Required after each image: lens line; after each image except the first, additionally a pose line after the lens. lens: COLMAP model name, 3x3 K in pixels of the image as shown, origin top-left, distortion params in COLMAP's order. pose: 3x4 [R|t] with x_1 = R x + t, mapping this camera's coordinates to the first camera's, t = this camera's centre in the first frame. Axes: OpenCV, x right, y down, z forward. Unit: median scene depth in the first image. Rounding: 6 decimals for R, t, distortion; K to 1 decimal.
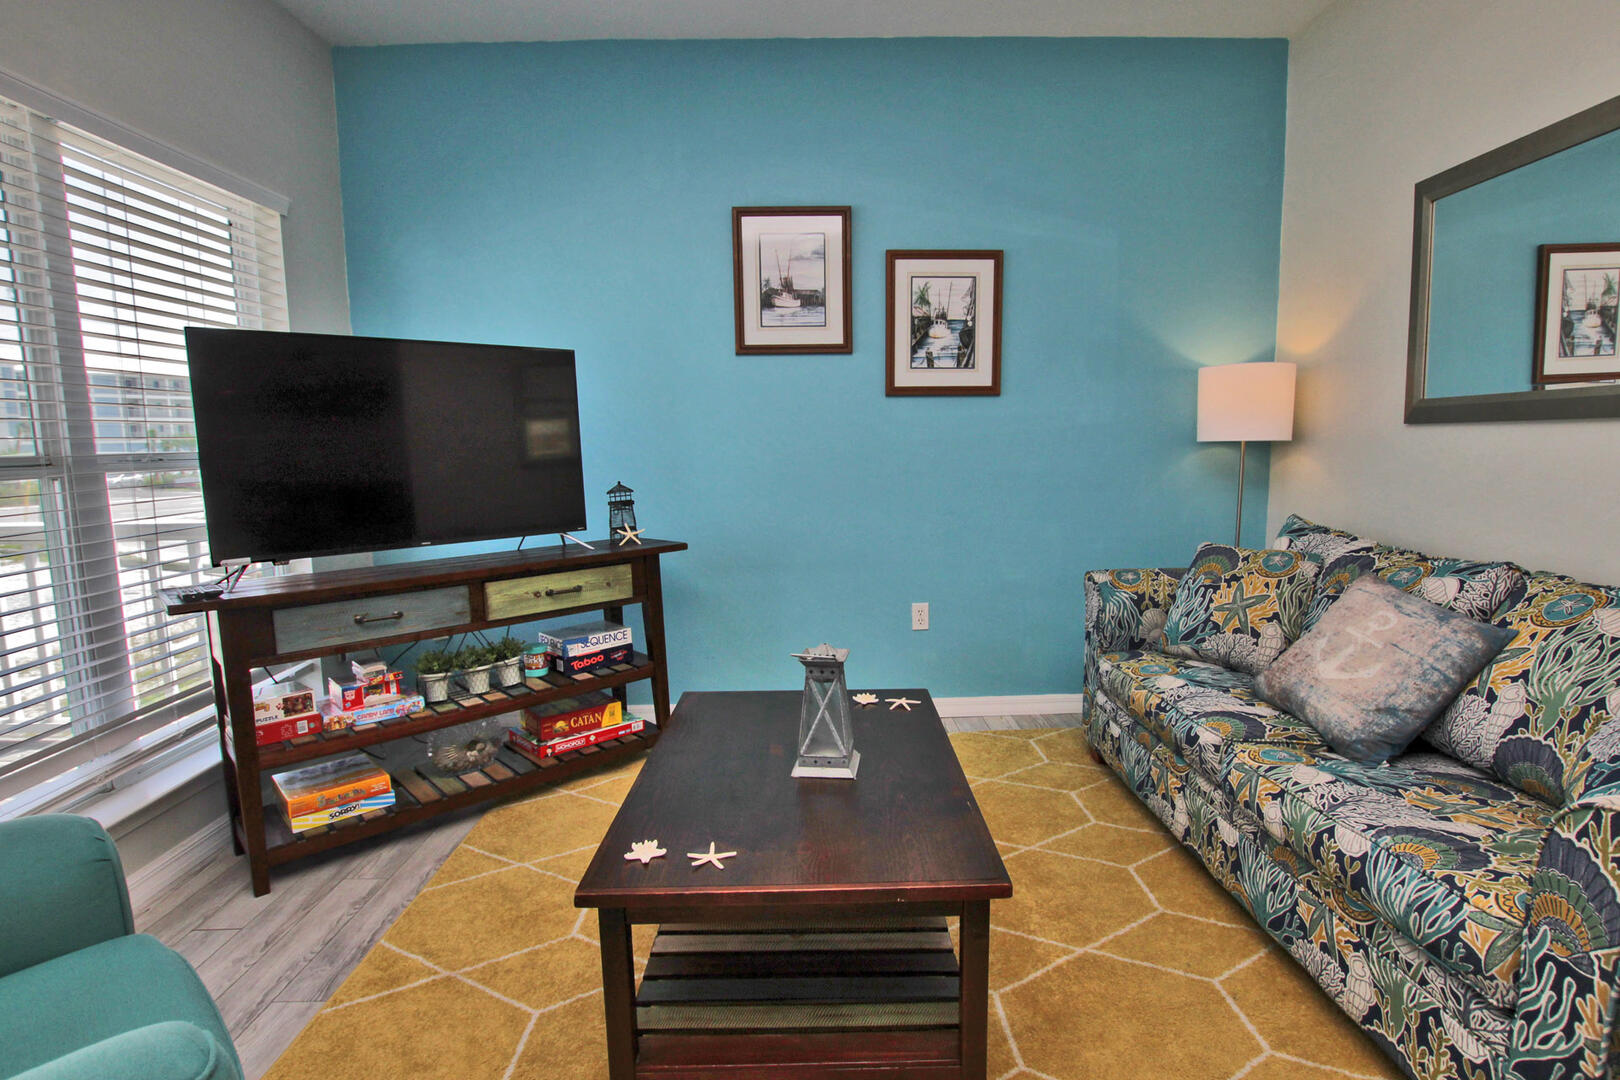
lens RADIAL K [[810.4, 0, 832.6], [0, 810.4, 544.4], [0, 0, 1]] dist [-0.039647, 0.009397]
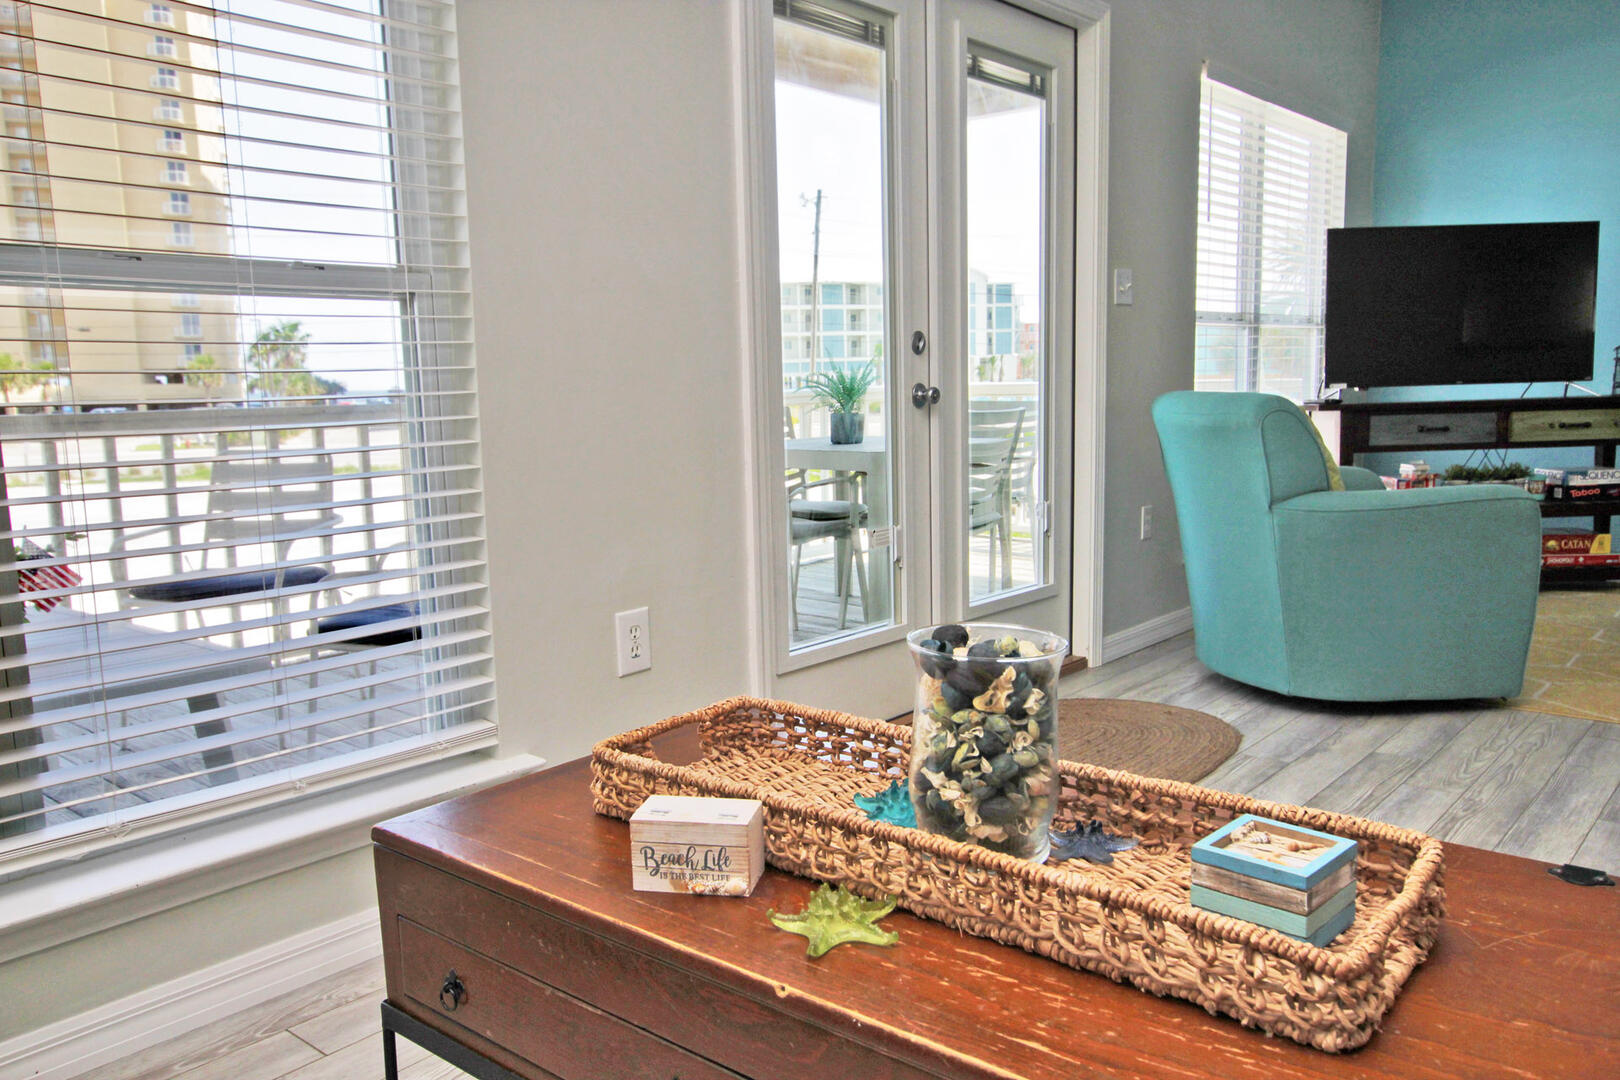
lens RADIAL K [[1250.0, 0, 797.9], [0, 1250.0, 546.8], [0, 0, 1]] dist [0.001080, 0.004461]
pose [[0.734932, 0.087506, -0.672471, 0.082299], [-0.073498, 0.996077, 0.049291, 0.222739], [0.674146, 0.013199, 0.738480, -1.109554]]
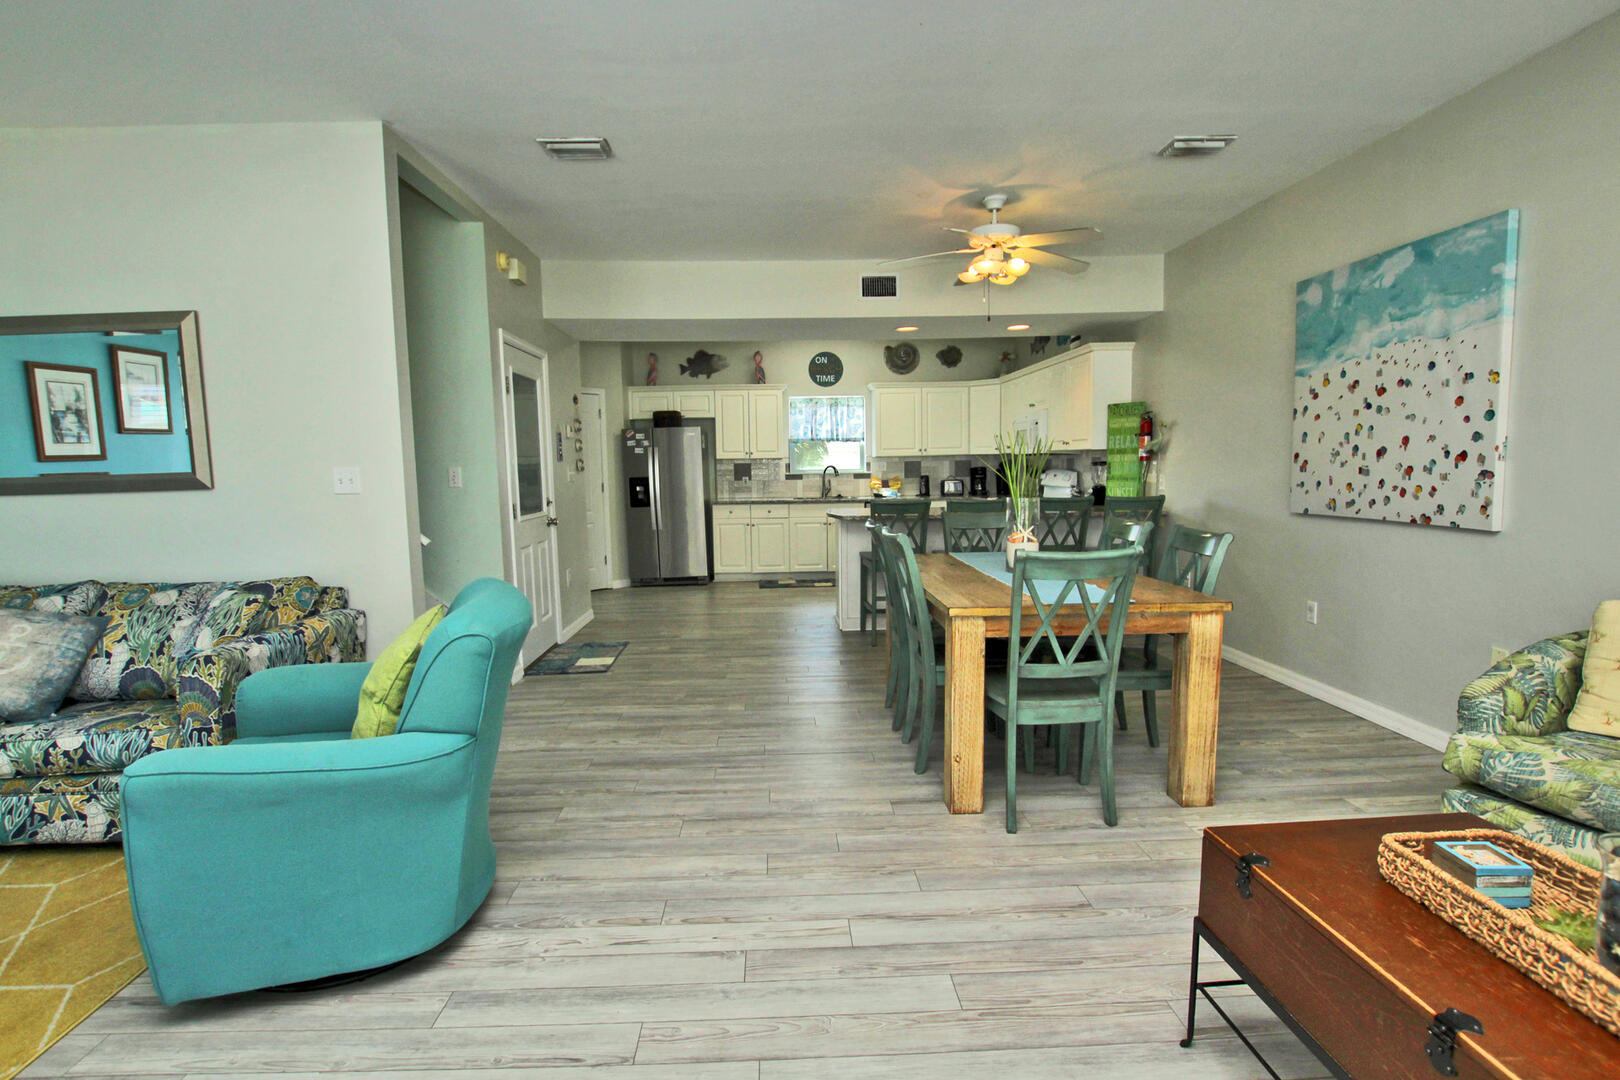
lens RADIAL K [[766.8, 0, 803.4], [0, 766.8, 546.5], [0, 0, 1]] dist [-0.039868, 0.007566]
pose [[-0.013178, -0.092489, 0.995627, -0.503292], [0.146885, 0.984732, 0.093421, 0.019067], [-0.989066, 0.147474, 0.000608, -0.346581]]
